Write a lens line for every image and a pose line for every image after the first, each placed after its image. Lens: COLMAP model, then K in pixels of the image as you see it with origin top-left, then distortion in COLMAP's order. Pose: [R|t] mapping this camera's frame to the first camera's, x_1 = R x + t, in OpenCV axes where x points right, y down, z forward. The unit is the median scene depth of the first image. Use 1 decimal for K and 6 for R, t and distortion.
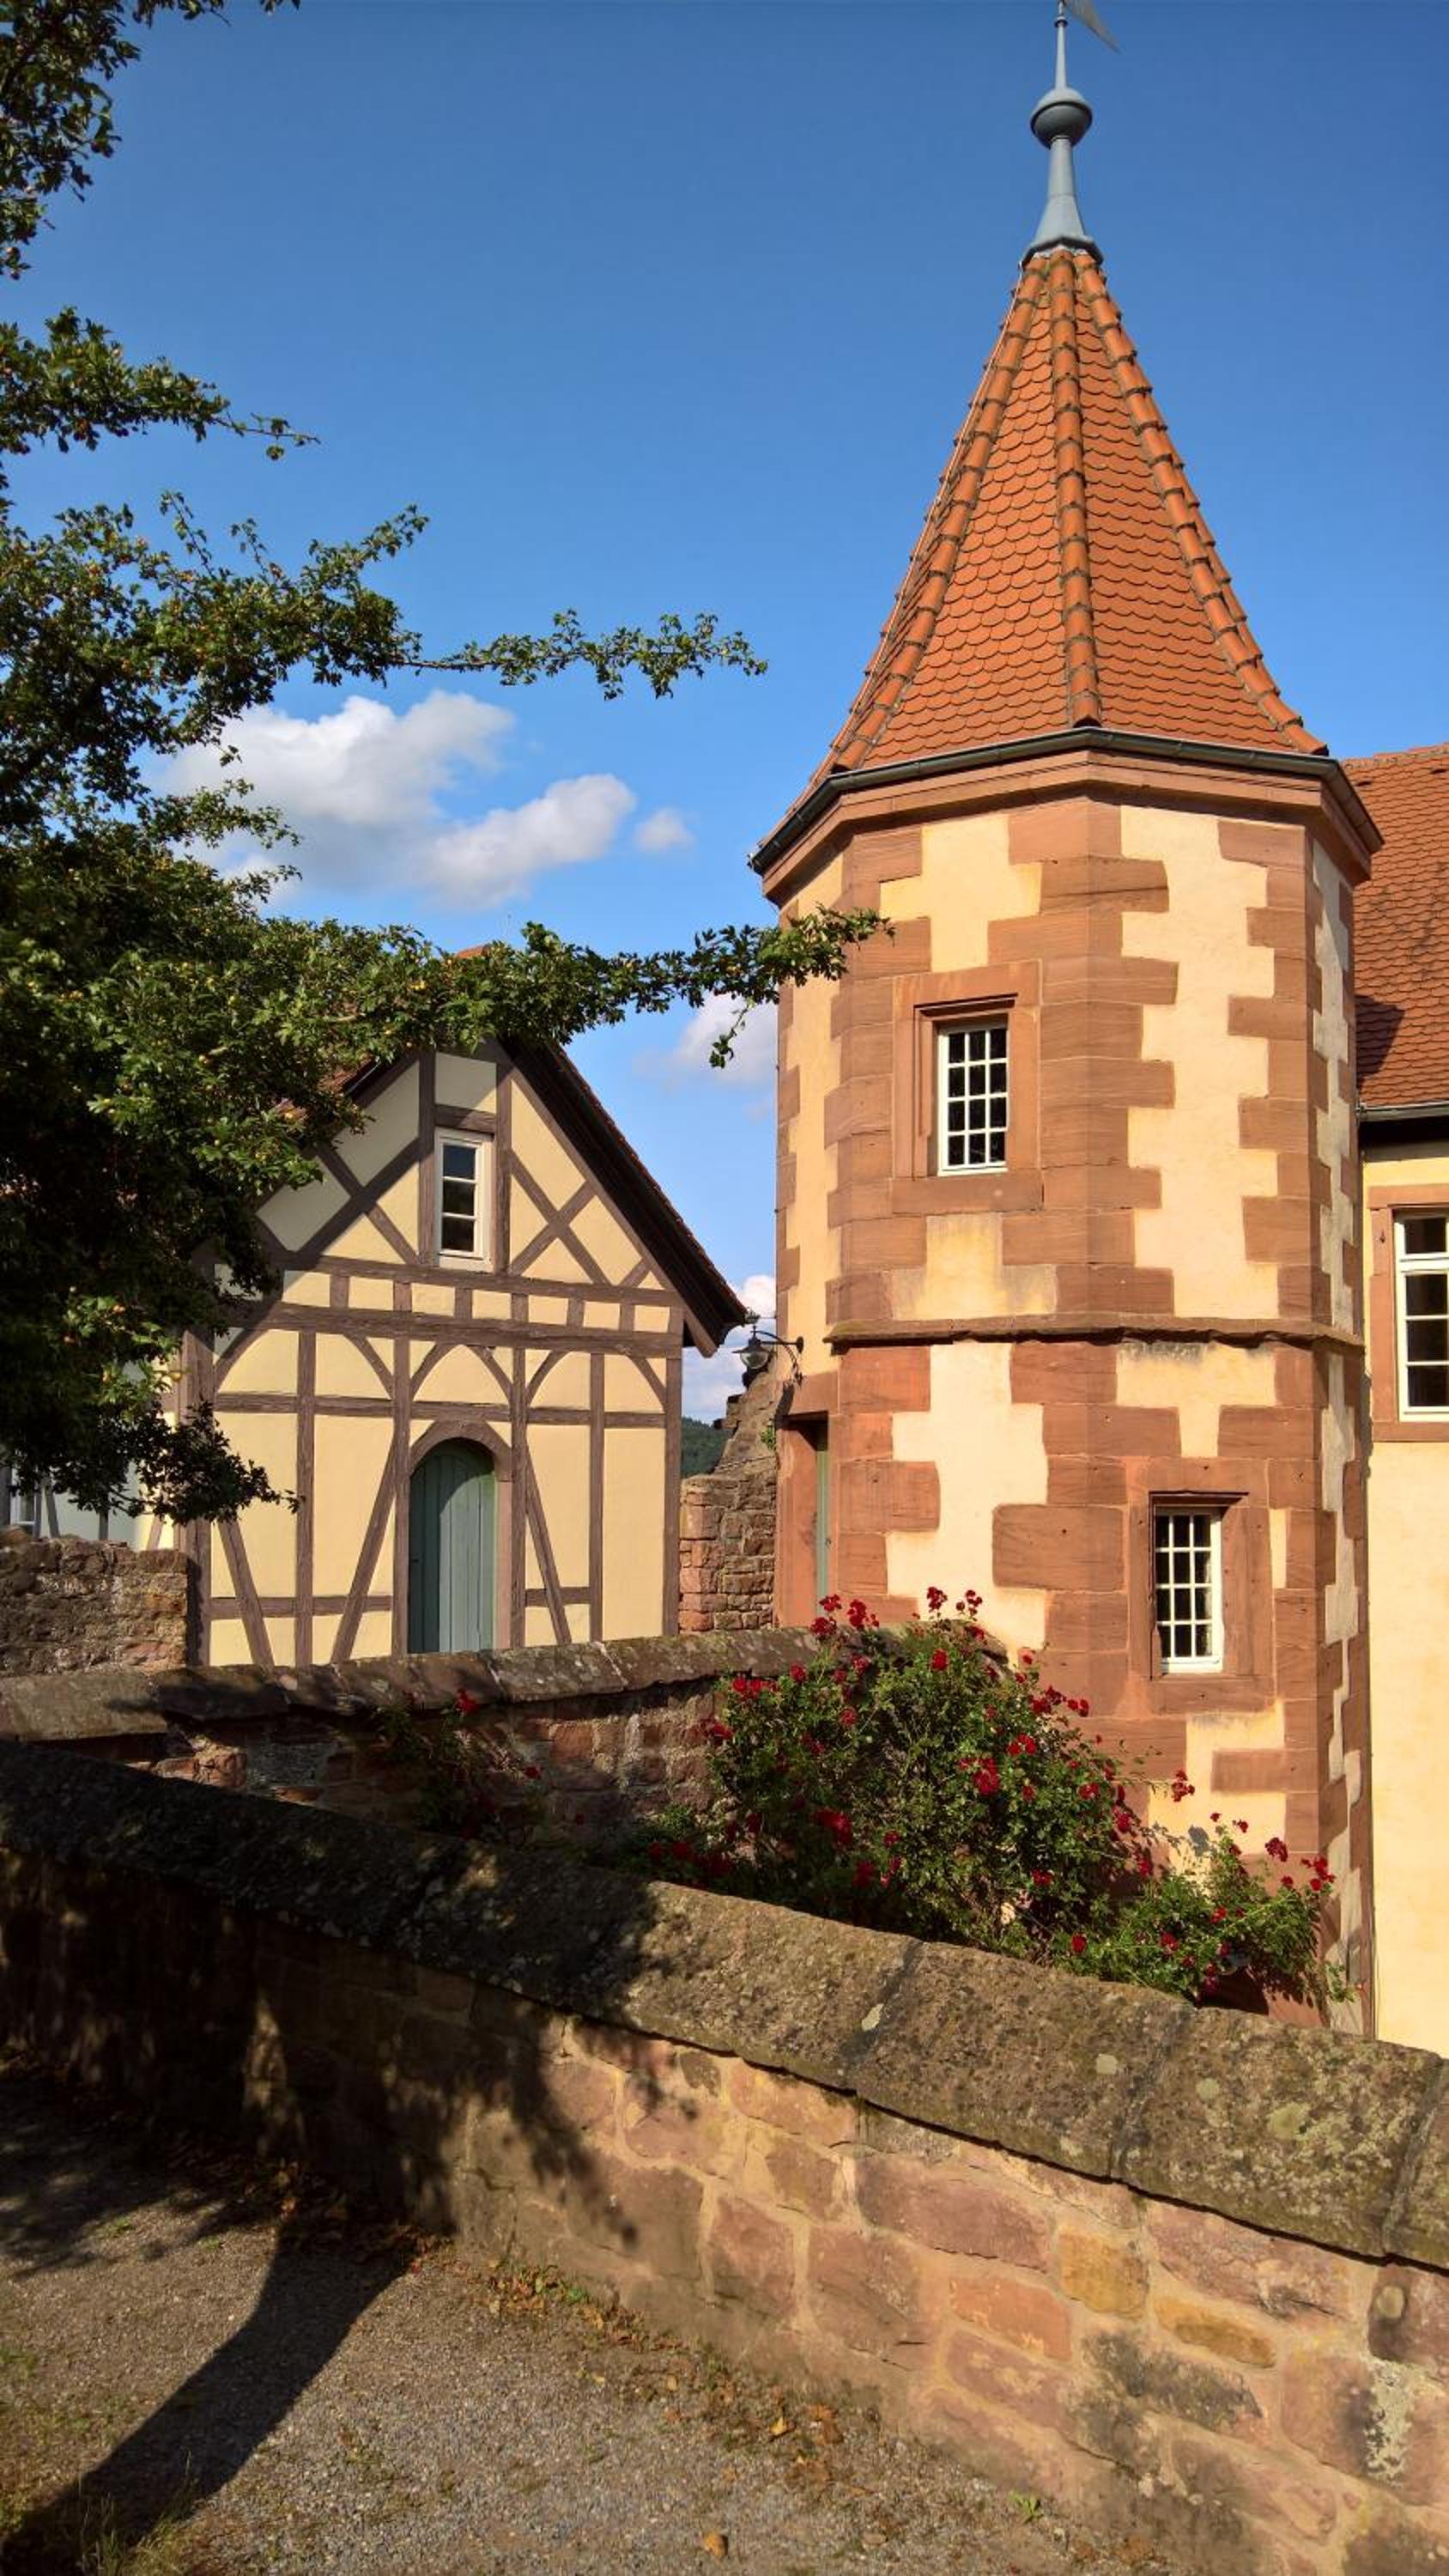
lens RADIAL K [[1917.0, 0, 702.1], [0, 1917.0, 1277.6], [0, 0, 1]] dist [0.048876, -0.052001]
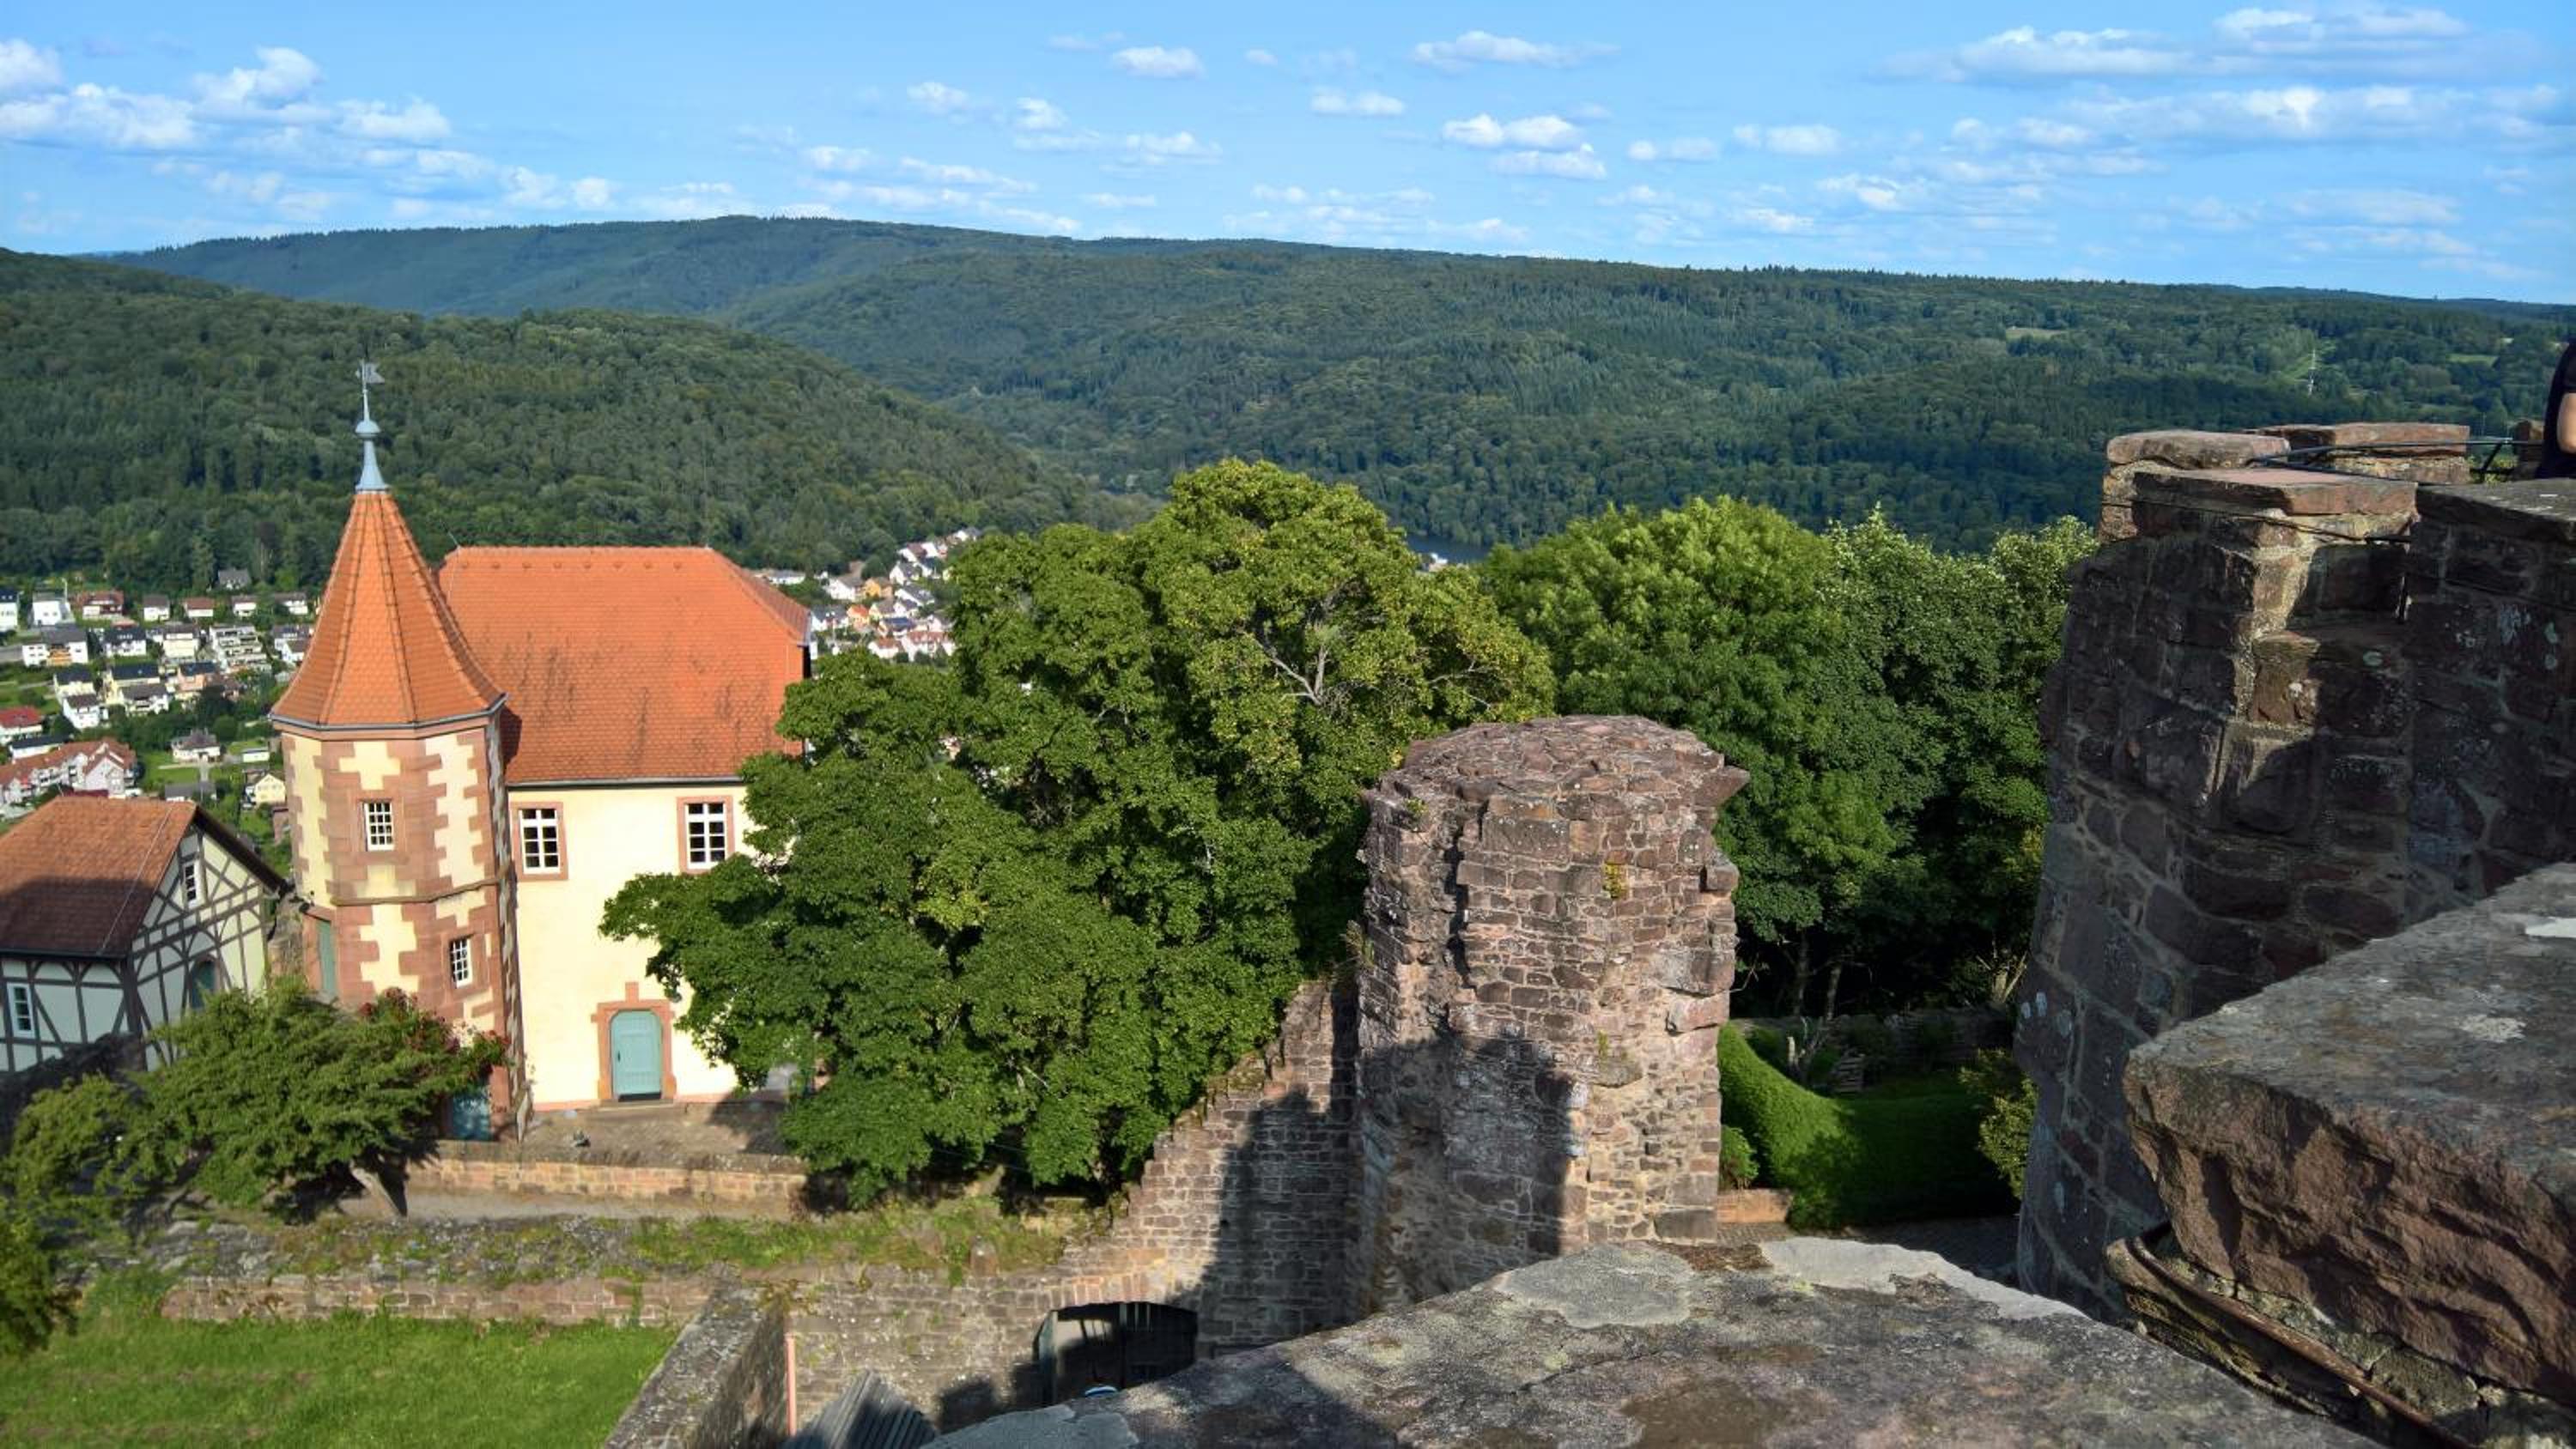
lens RADIAL K [[1917.0, 0, 1266.7], [0, 1917.0, 724.9], [0, 0, 1]] dist [0.048876, -0.052001]
pose [[0.774389, -0.136428, 0.617827, -0.670848], [-0.060045, 0.956223, 0.286413, -1.258449], [-0.629855, -0.258893, 0.732296, -2.197856]]
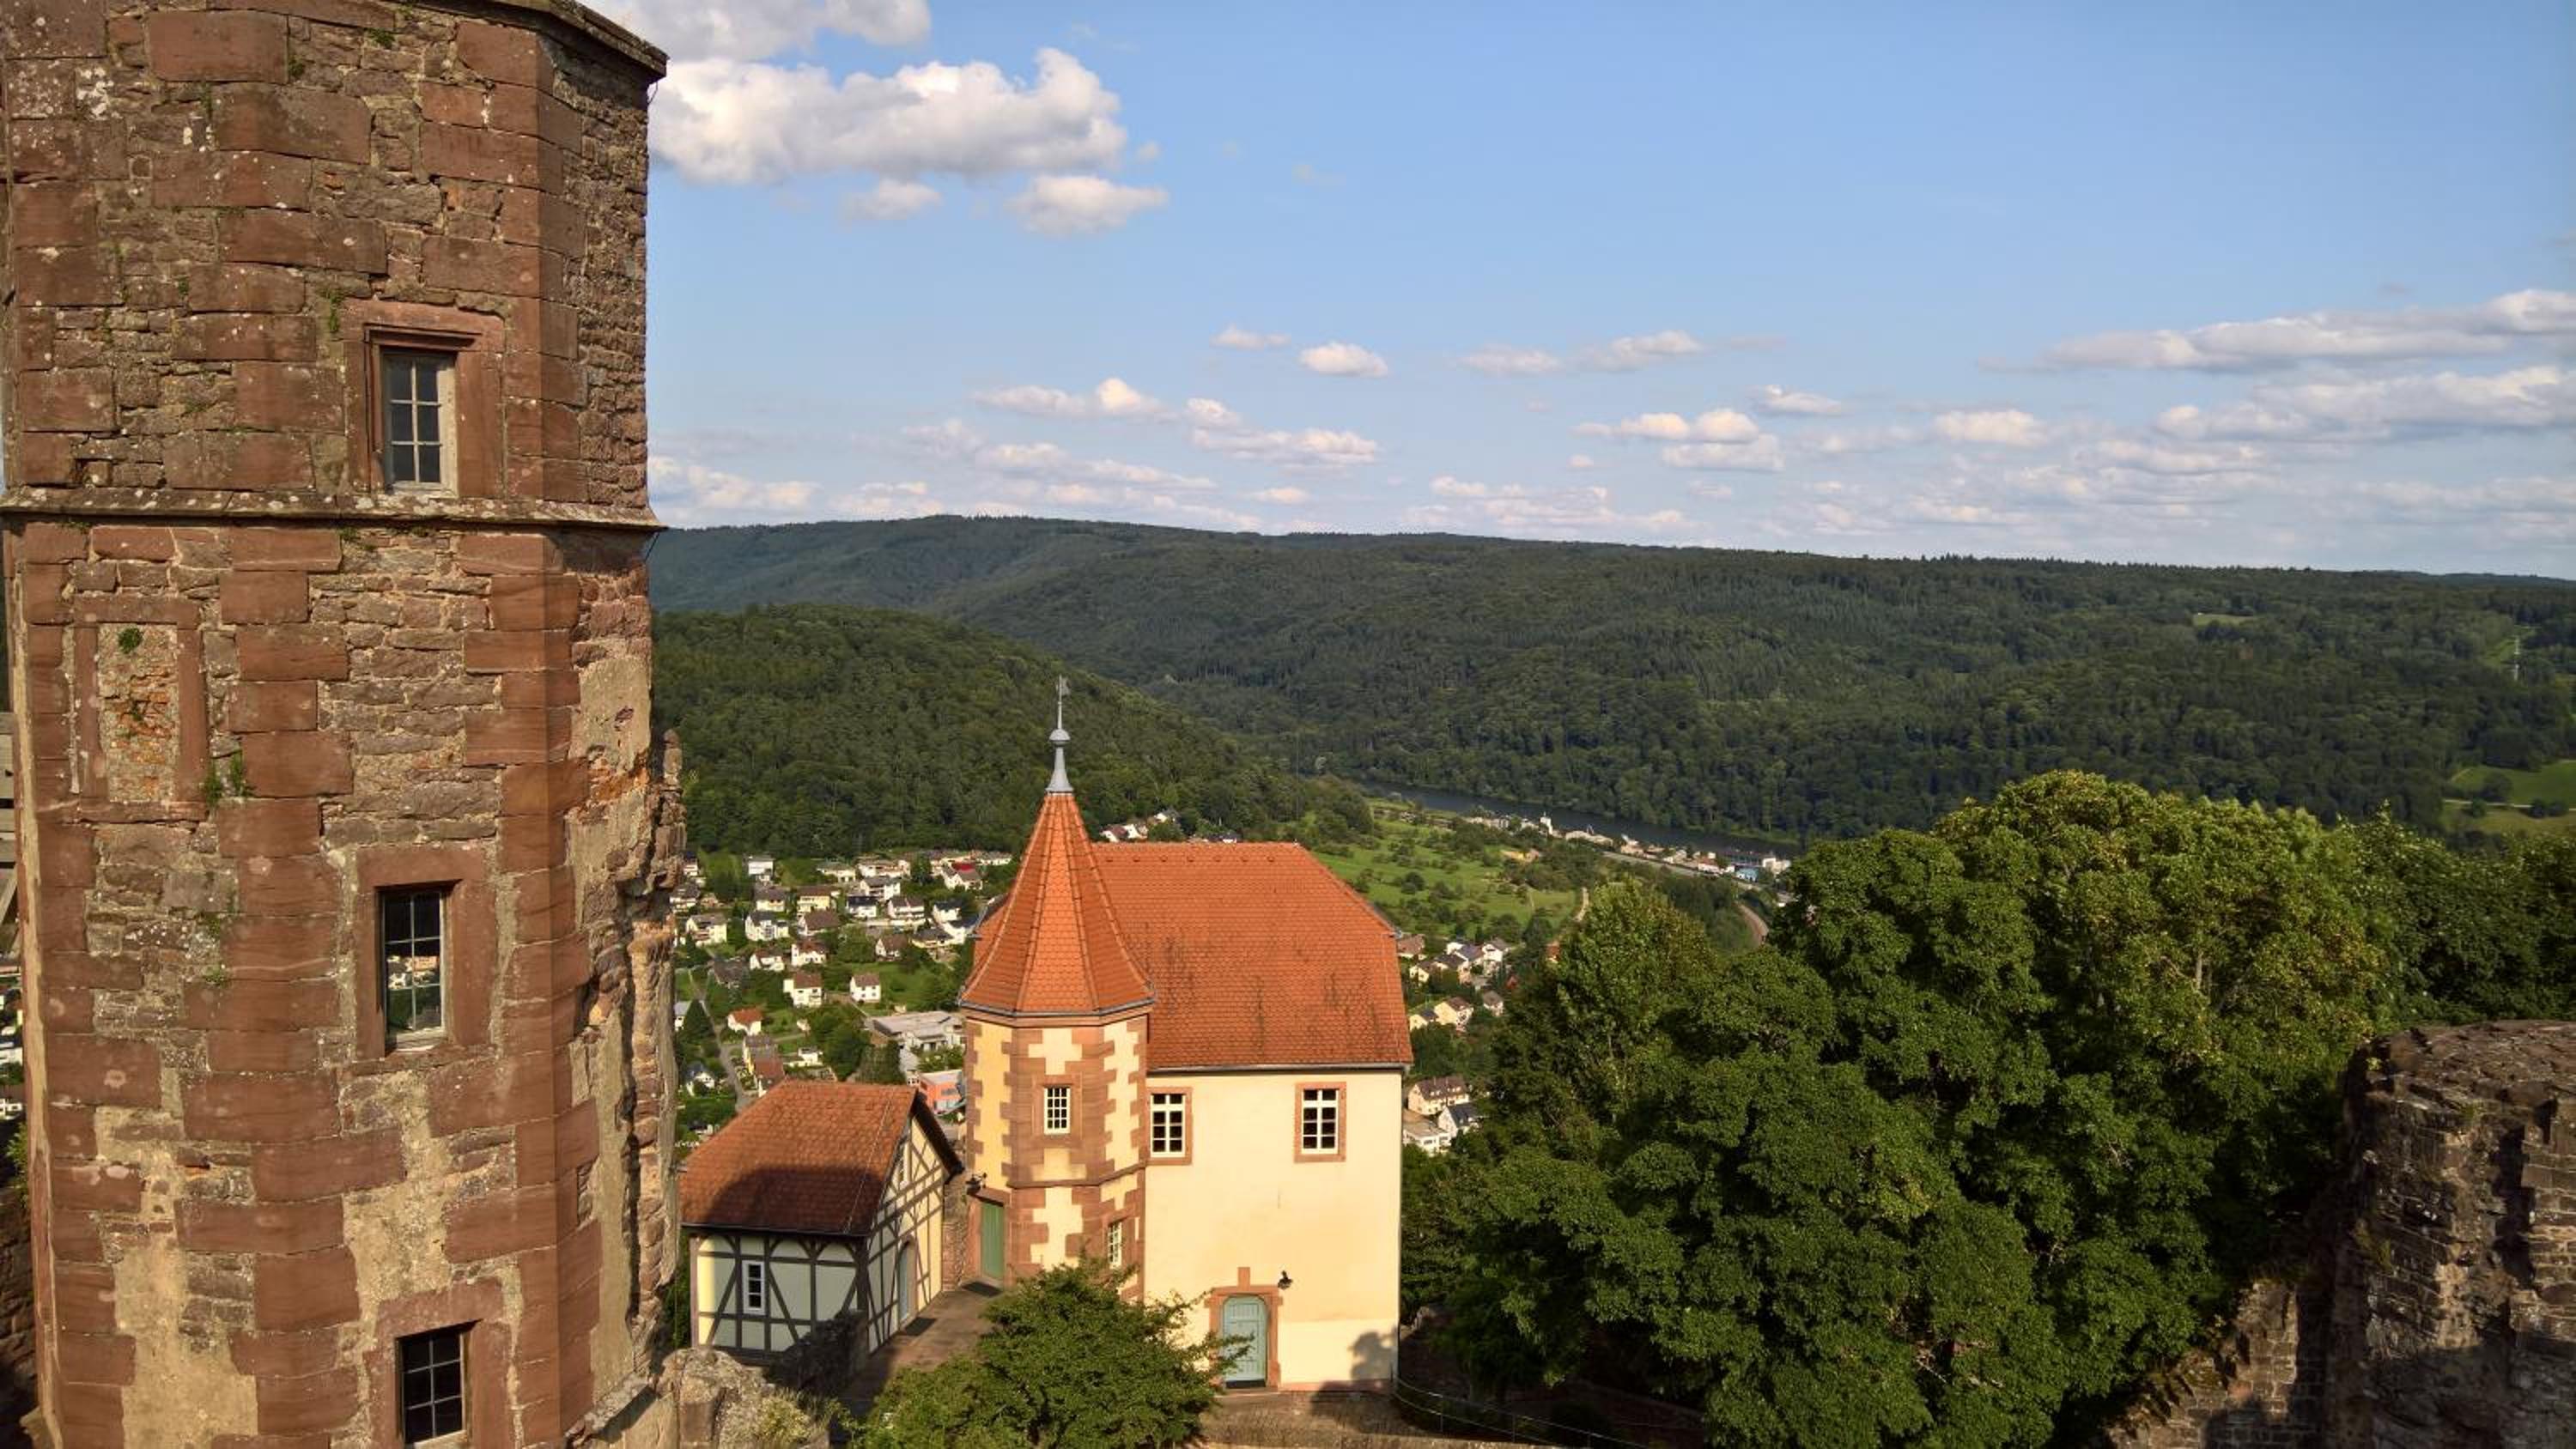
lens RADIAL K [[1917.0, 0, 1293.6], [0, 1917.0, 713.0], [0, 0, 1]] dist [0.048876, -0.052001]
pose [[0.805686, -0.042845, 0.590791, -1.471578], [-0.051201, 0.988610, 0.141521, -1.274196], [-0.590125, -0.144271, 0.794316, -1.780937]]
